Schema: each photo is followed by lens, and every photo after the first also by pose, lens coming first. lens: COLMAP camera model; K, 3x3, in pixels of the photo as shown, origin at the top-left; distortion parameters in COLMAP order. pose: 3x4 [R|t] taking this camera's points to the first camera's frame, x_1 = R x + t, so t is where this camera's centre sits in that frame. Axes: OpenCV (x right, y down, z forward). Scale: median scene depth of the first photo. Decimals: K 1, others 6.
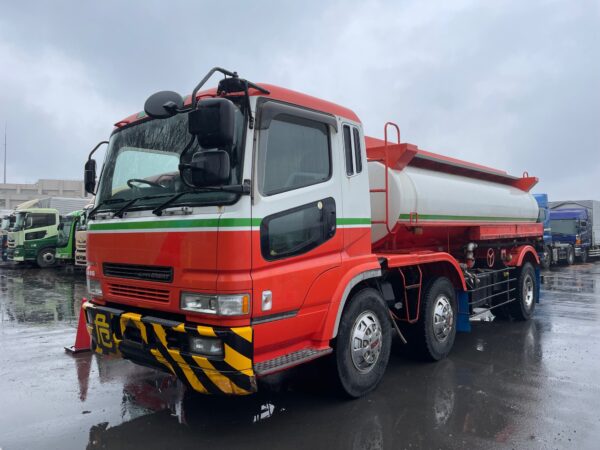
lens RADIAL K [[460.3, 0, 303.5], [0, 460.3, 226.5], [0, 0, 1]] dist [0.073058, -0.103658]
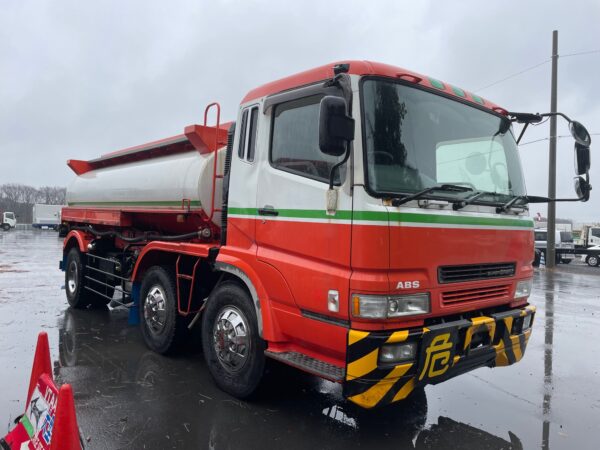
lens RADIAL K [[460.3, 0, 303.5], [0, 460.3, 226.5], [0, 0, 1]] dist [0.073058, -0.103658]
pose [[0.125051, 0.008680, 0.992112, -1.169412], [-0.046177, 0.998929, -0.002919, 0.023458], [-0.991075, -0.045448, 0.125318, 1.099943]]
